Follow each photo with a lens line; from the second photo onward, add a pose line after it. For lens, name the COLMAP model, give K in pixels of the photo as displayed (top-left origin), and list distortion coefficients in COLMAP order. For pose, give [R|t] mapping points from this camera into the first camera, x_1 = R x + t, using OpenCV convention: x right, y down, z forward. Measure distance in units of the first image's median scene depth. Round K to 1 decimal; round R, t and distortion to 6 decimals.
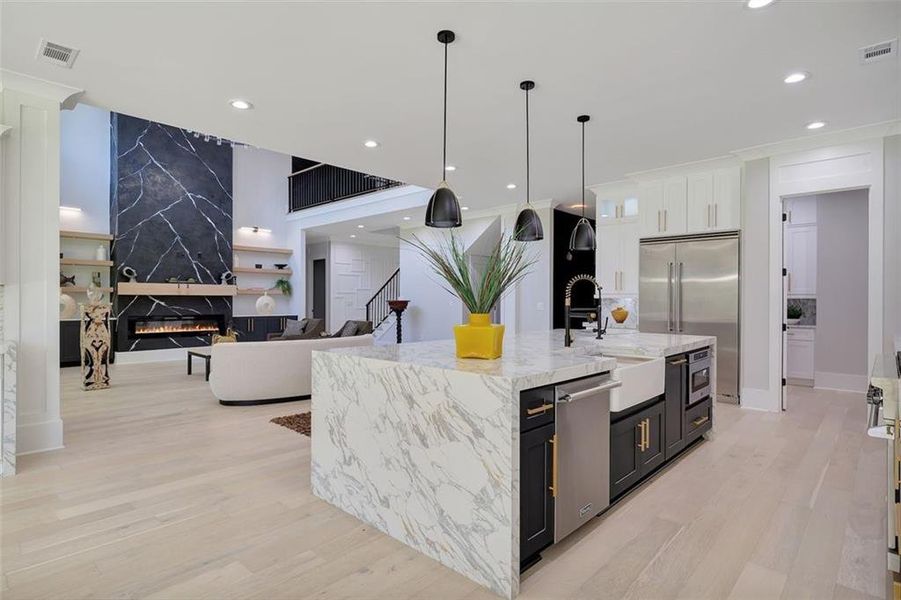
lens RADIAL K [[474.5, 0, 441.3], [0, 474.5, 300.5], [0, 0, 1]] dist [0.003718, 0.000635]
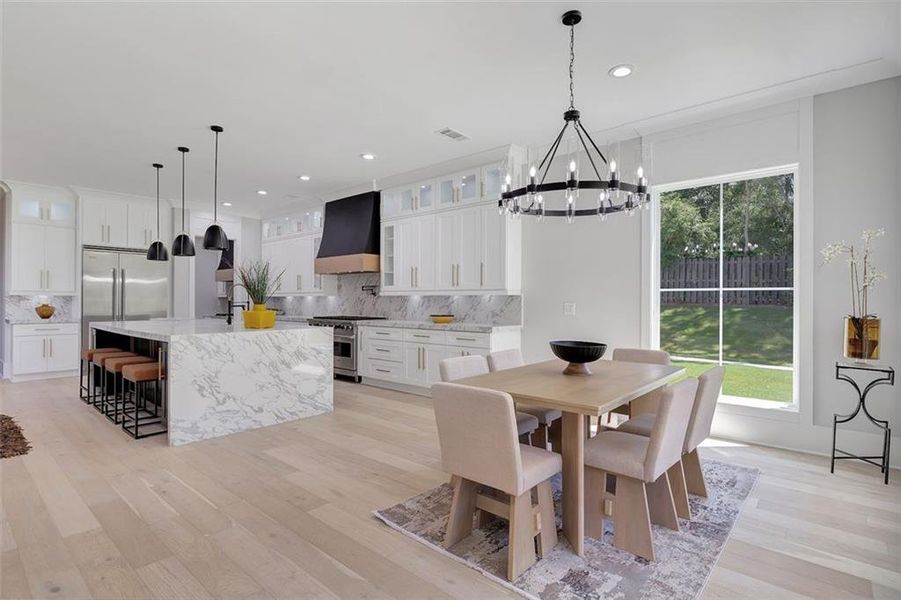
lens RADIAL K [[450.3, 0, 450.5], [0, 450.3, 300.0], [0, 0, 1]] dist [-0.000528, 0.000043]
pose [[-0.039098, -0.005636, 0.999219, -1.667496], [0.000461, 0.999984, 0.005658, 0.000675], [-0.999235, 0.000682, -0.039095, 0.316610]]
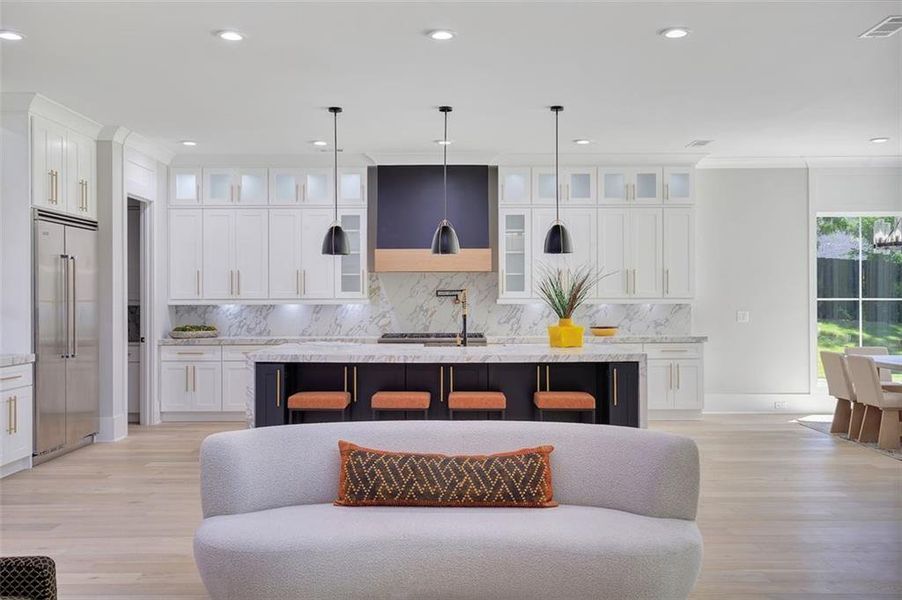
lens RADIAL K [[859.5, 0, 447.1], [0, 859.5, 297.2], [0, 0, 1]] dist [0.006166, 0.005660]
pose [[-0.694305, -0.002374, 0.719677, -1.621877], [0.001472, 0.999988, 0.004718, -0.053689], [-0.719680, 0.004335, -0.694293, 3.134163]]
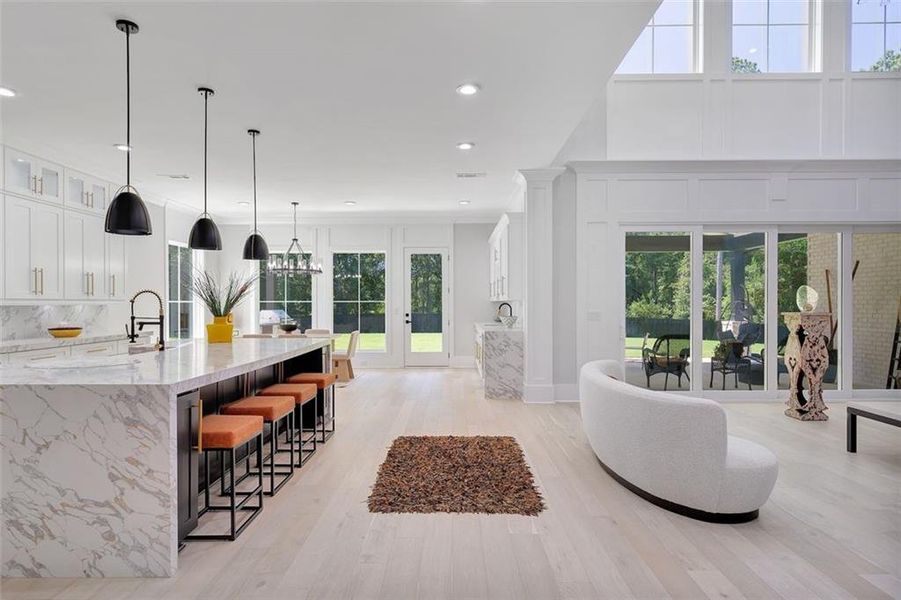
lens RADIAL K [[505.0, 0, 450.4], [0, 505.0, 304.8], [0, 0, 1]] dist [0.002918, 0.001000]
pose [[-0.731916, -0.000143, -0.681395, 0.689646], [-0.004836, 0.999976, 0.004984, -0.028453], [0.681378, 0.006943, -0.731899, 2.844283]]
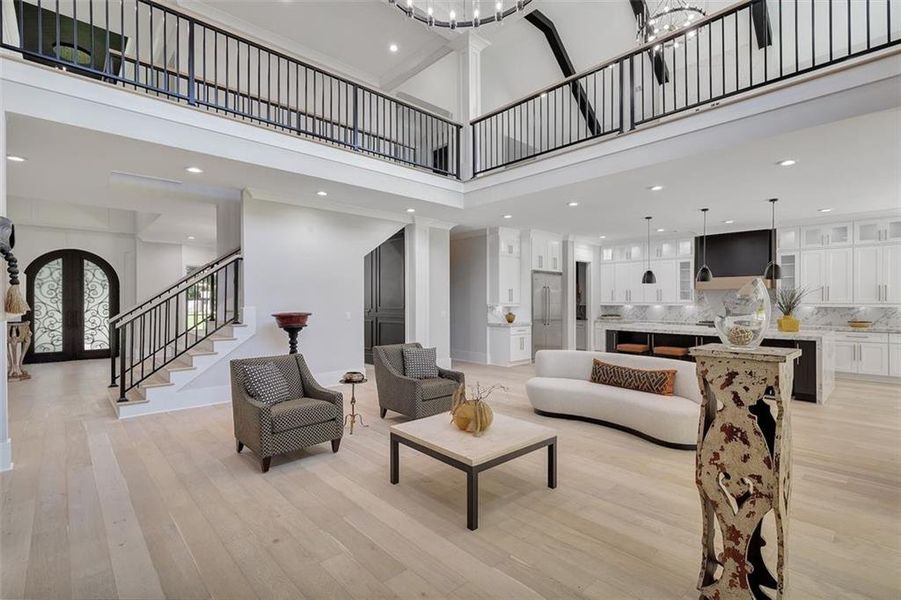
lens RADIAL K [[417.1, 0, 451.6], [0, 417.1, 300.6], [0, 0, 1]] dist [-0.001792, 0.000014]
pose [[0.048219, -0.004190, 0.998828, -2.361023], [0.003743, 0.999985, 0.004014, -0.071756], [-0.998830, 0.003545, 0.048234, 2.759567]]
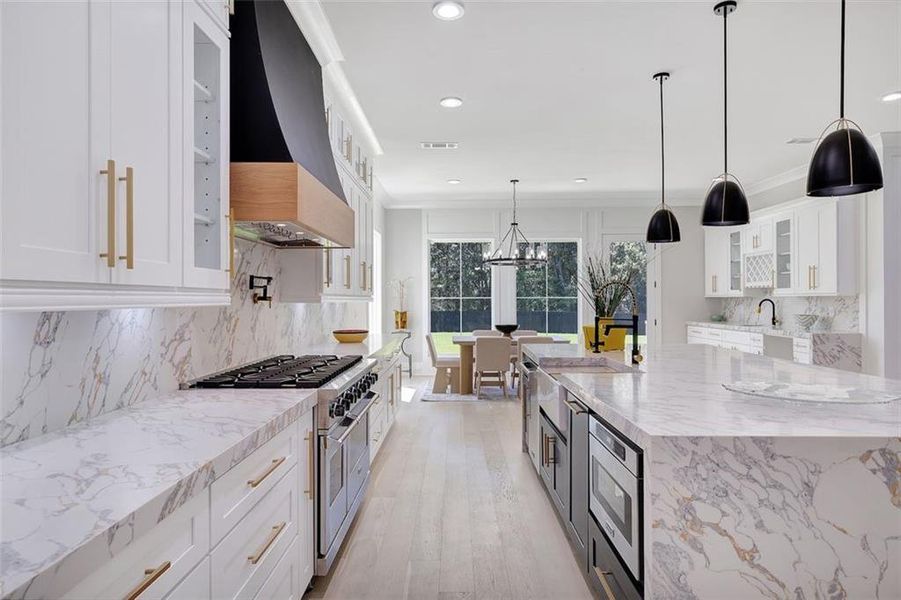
lens RADIAL K [[535.0, 0, 450.5], [0, 535.0, 300.0], [0, 0, 1]] dist [0.001672, 0.000264]
pose [[-0.733796, -0.000482, -0.679370, 1.367478], [-0.002704, 0.999994, 0.002212, -0.021367], [0.679365, 0.003460, -0.733793, 1.769107]]
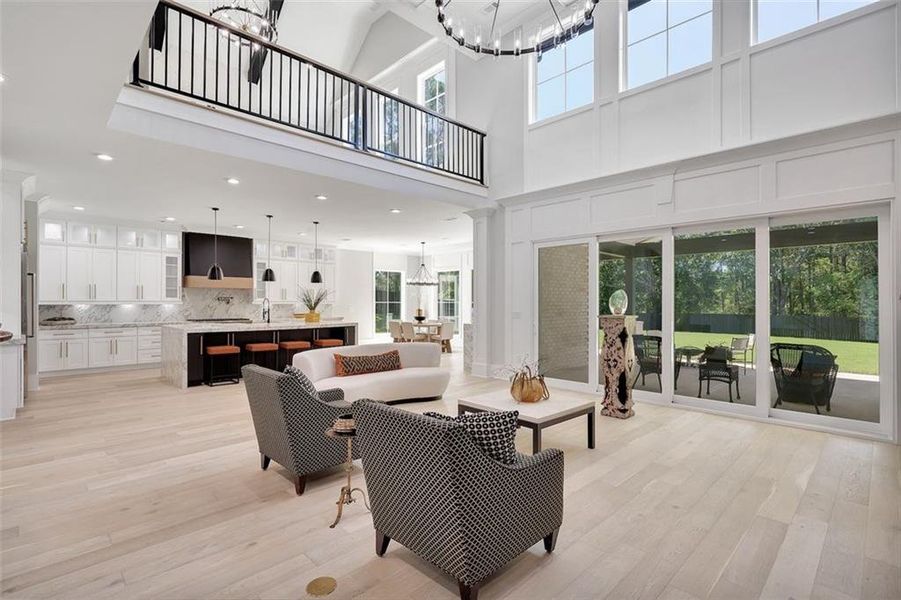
lens RADIAL K [[428.9, 0, 445.9], [0, 428.9, 301.0], [0, 0, 1]] dist [0.002541, 0.000415]
pose [[-0.999358, -0.006791, 0.035190, -1.045435], [-0.006742, 0.999976, 0.001504, -0.053598], [-0.035200, 0.001266, -0.999379, 4.164393]]
